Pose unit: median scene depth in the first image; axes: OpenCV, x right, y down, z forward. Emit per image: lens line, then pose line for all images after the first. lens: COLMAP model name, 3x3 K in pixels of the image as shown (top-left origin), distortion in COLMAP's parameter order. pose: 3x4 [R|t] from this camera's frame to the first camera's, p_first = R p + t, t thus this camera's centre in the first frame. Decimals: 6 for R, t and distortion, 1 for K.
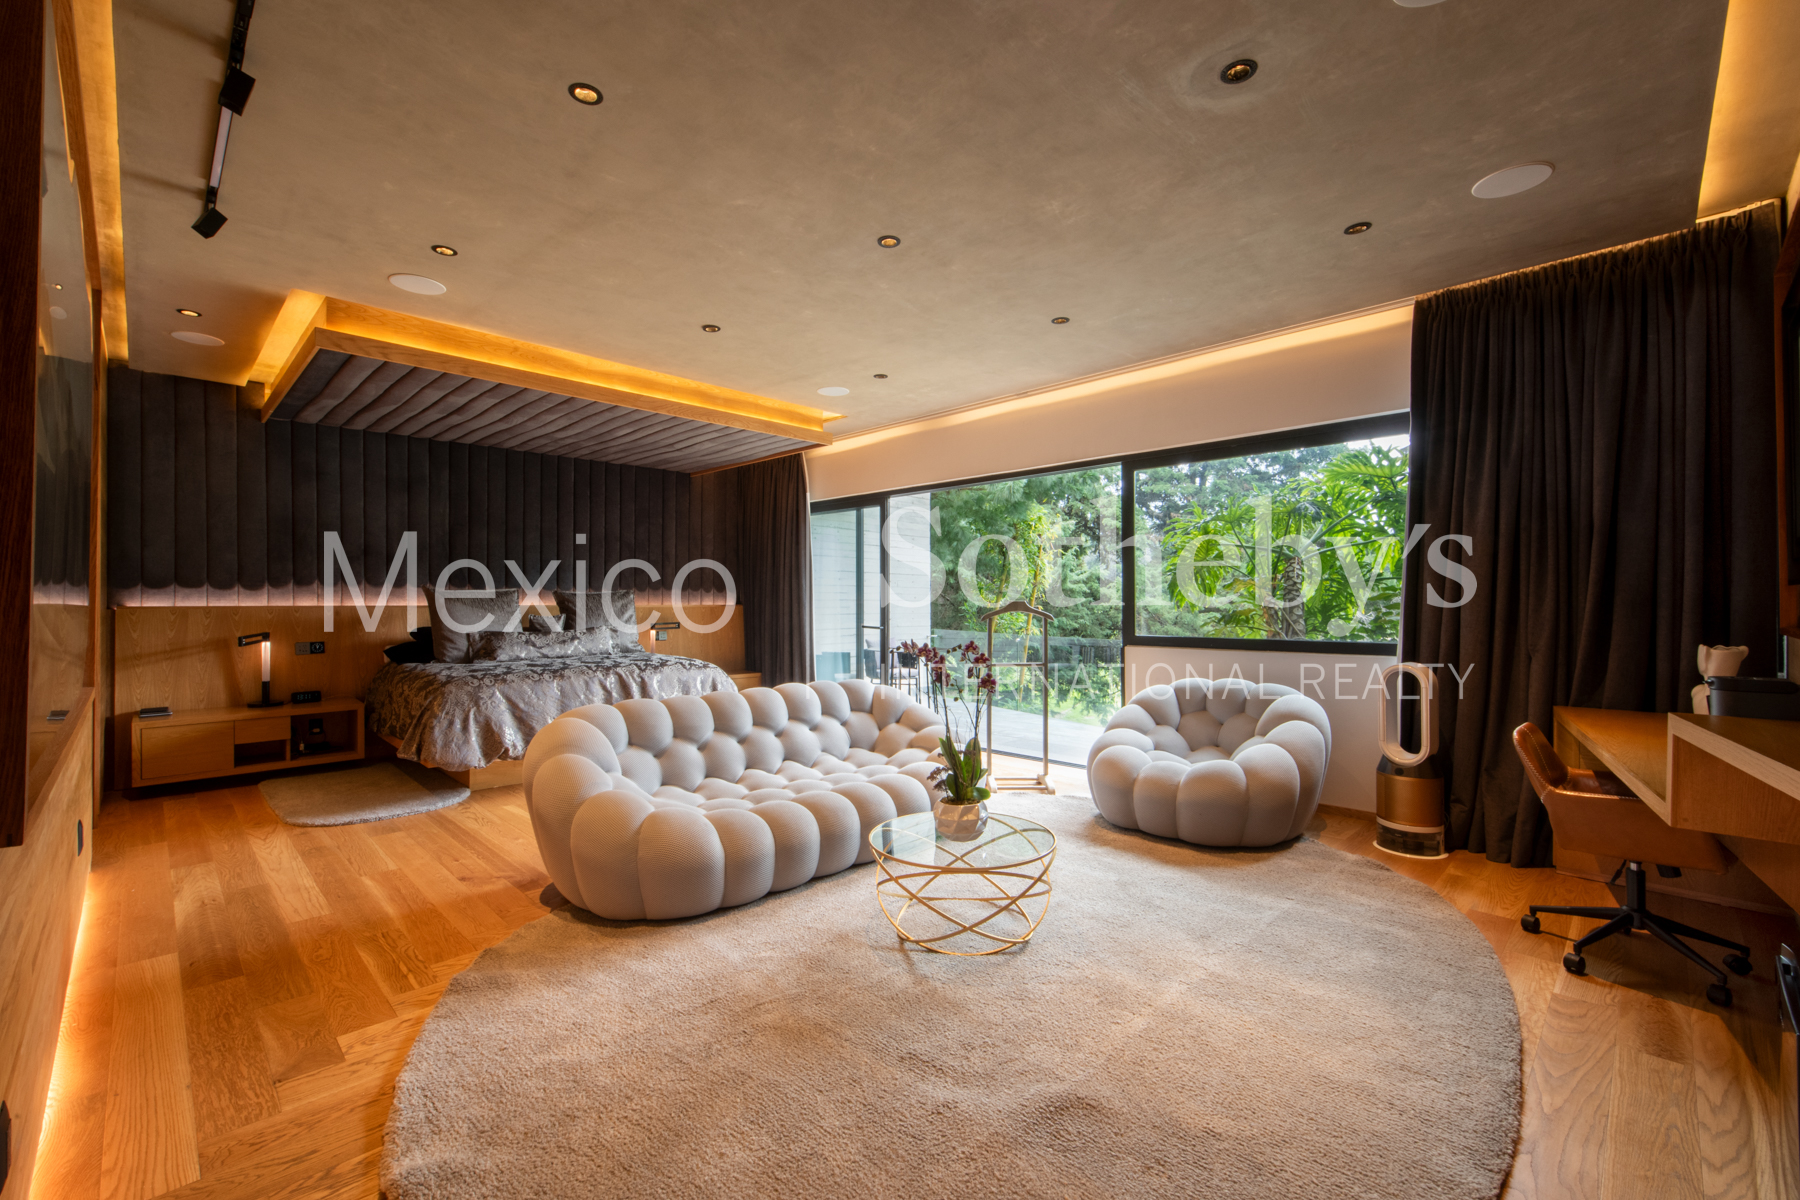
lens RADIAL K [[750.2, 0, 900.0], [0, 750.2, 600.0], [0, 0, 1]] dist [0.000726, 0.000060]
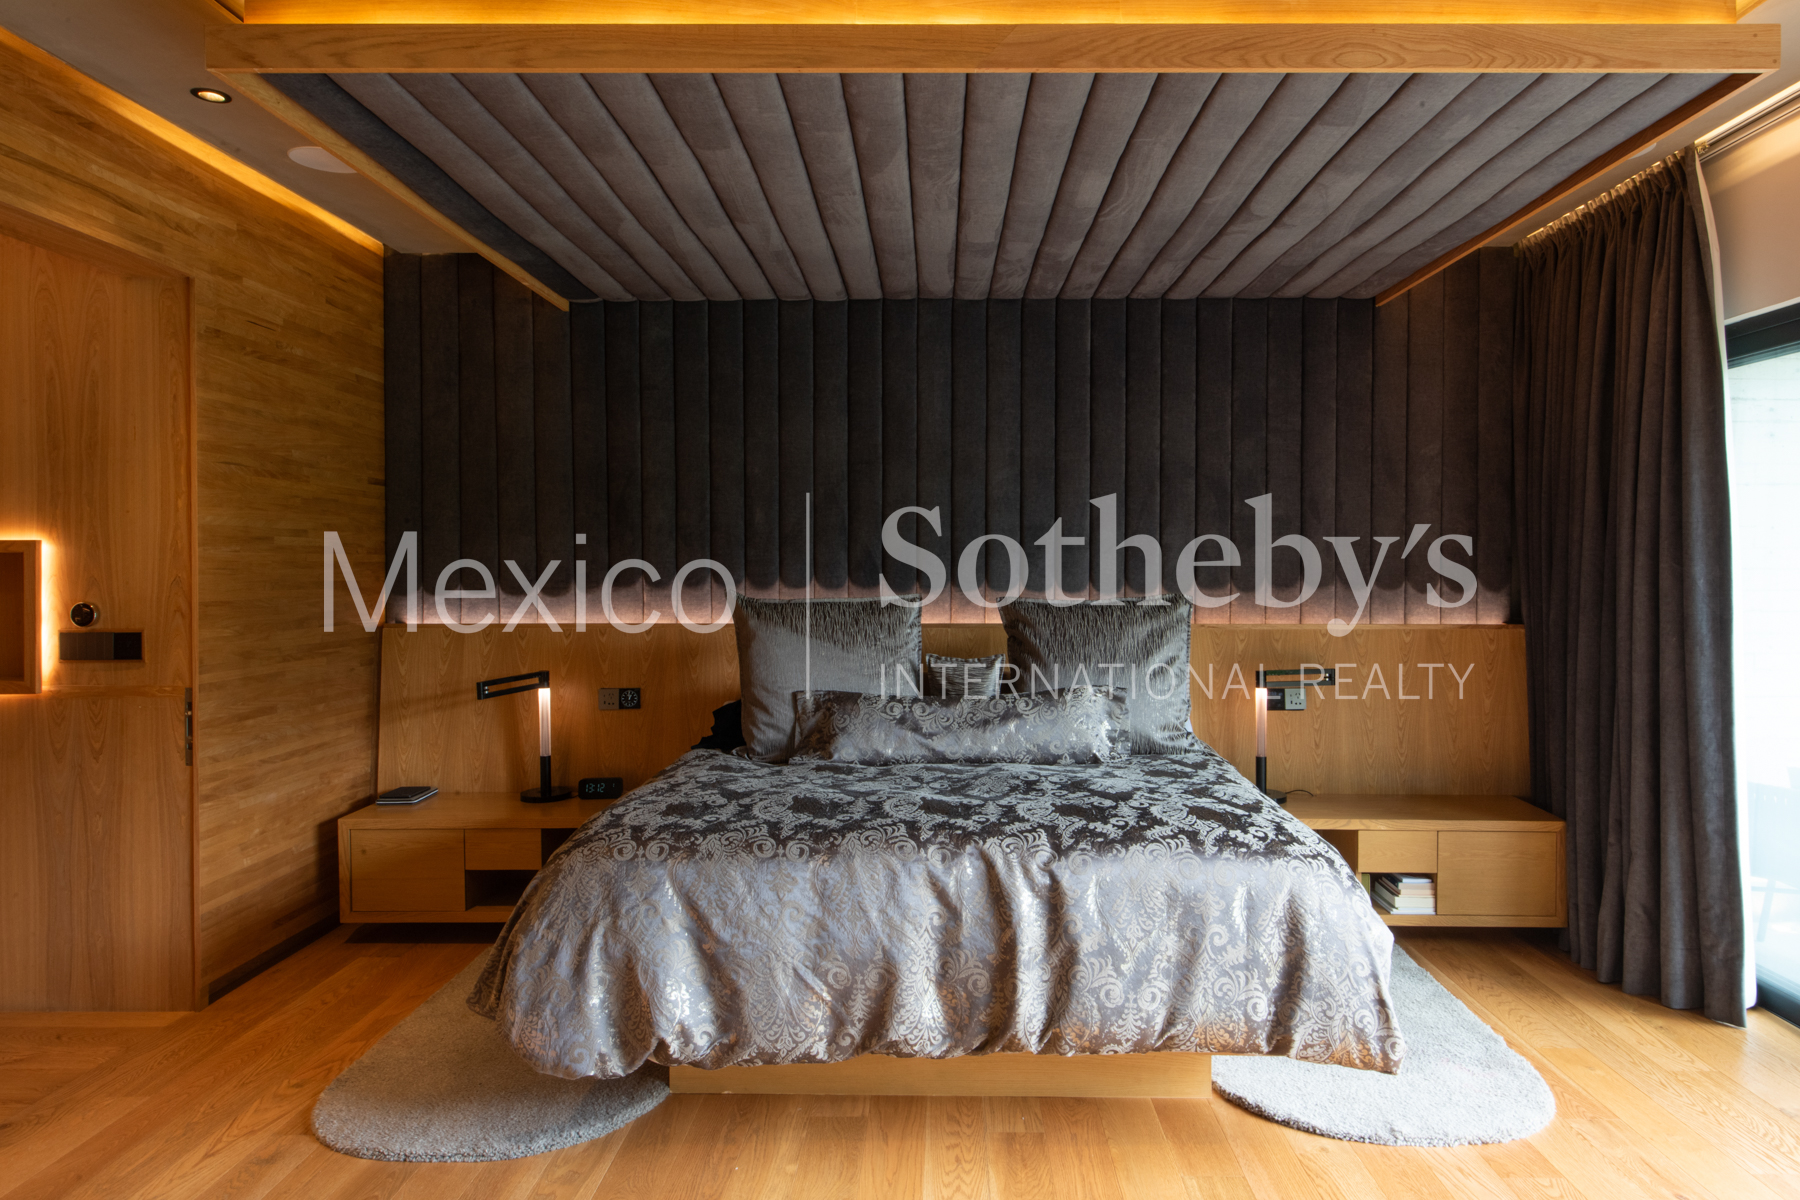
lens RADIAL K [[1147.3, 0, 904.2], [0, 1147.3, 580.3], [0, 0, 1]] dist [-0.001639, -0.001035]
pose [[0.699828, 0.004736, -0.714296, -0.021215], [0.001539, 0.999966, 0.008139, -0.033637], [0.714310, -0.006795, 0.699796, 0.580107]]
